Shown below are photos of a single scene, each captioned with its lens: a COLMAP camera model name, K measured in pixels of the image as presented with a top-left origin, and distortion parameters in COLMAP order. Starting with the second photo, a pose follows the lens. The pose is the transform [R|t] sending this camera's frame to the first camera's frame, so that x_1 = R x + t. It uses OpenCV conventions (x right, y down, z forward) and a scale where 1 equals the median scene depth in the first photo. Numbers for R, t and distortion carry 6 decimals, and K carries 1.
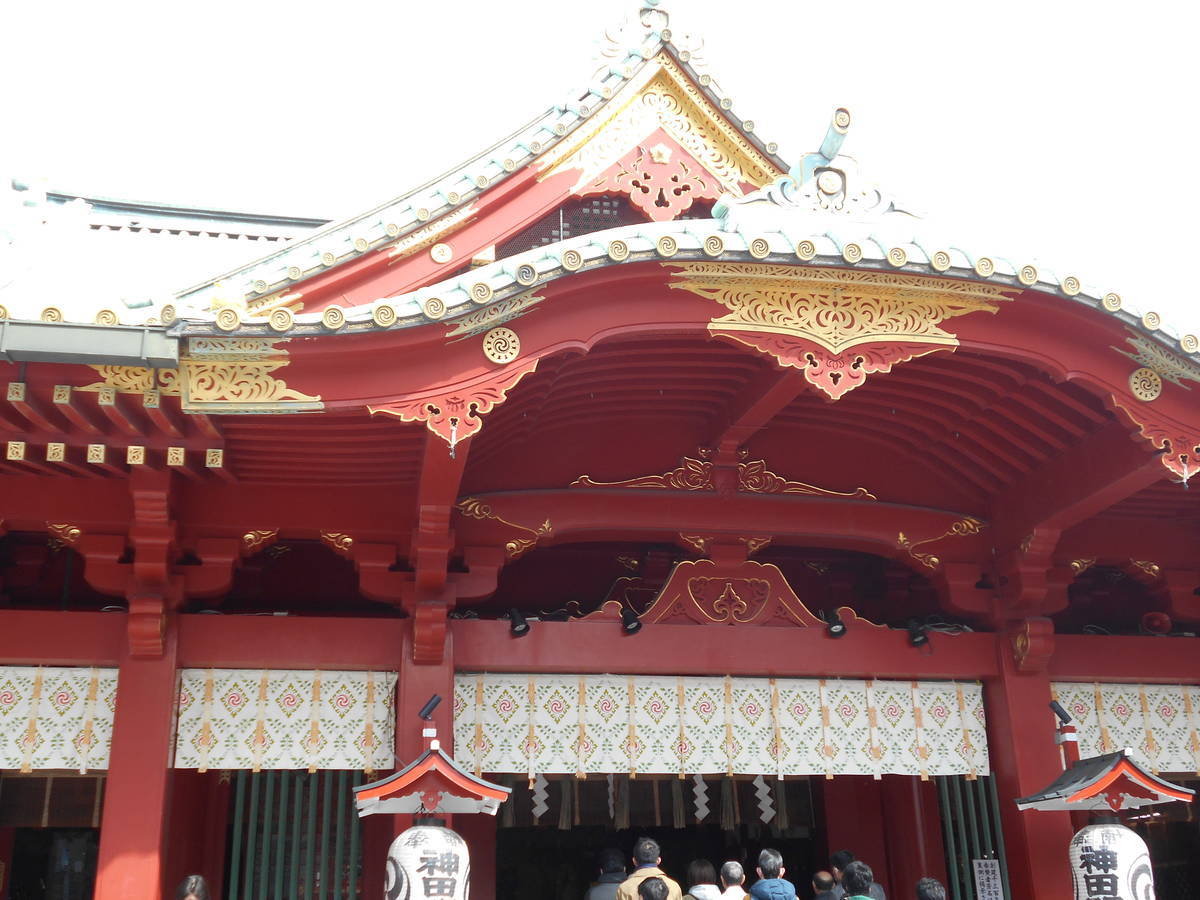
lens RADIAL K [[1312.4, 0, 603.8], [0, 1312.4, 452.9], [0, 0, 1]] dist [0.015946, 0.000000]
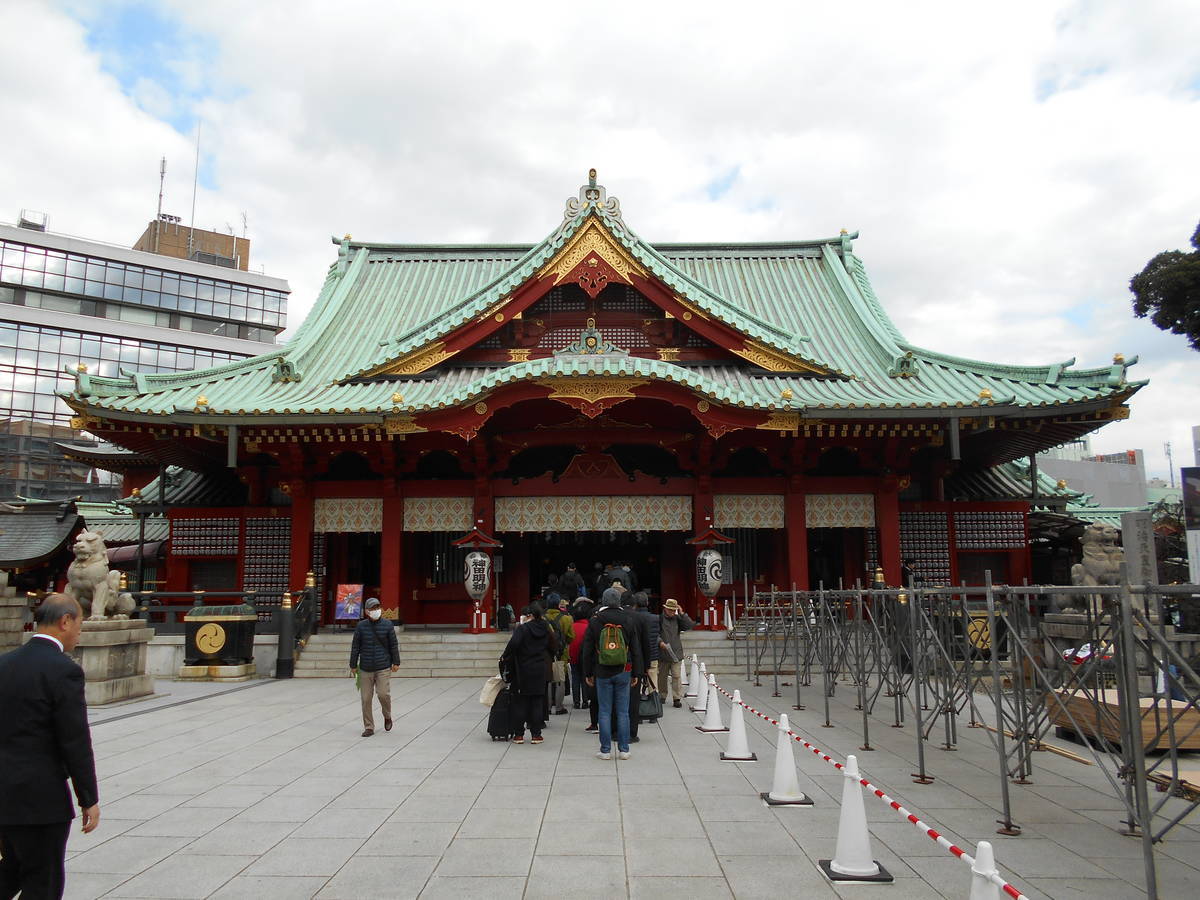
lens RADIAL K [[932.6, 0, 596.4], [0, 932.6, 449.7], [0, 0, 1]] dist [-0.041965, 0.000068]
pose [[0.983942, -0.018008, -0.177579, 0.458689], [0.054739, 0.977401, 0.204183, -0.330633], [0.169889, -0.210624, 0.962692, -0.878909]]
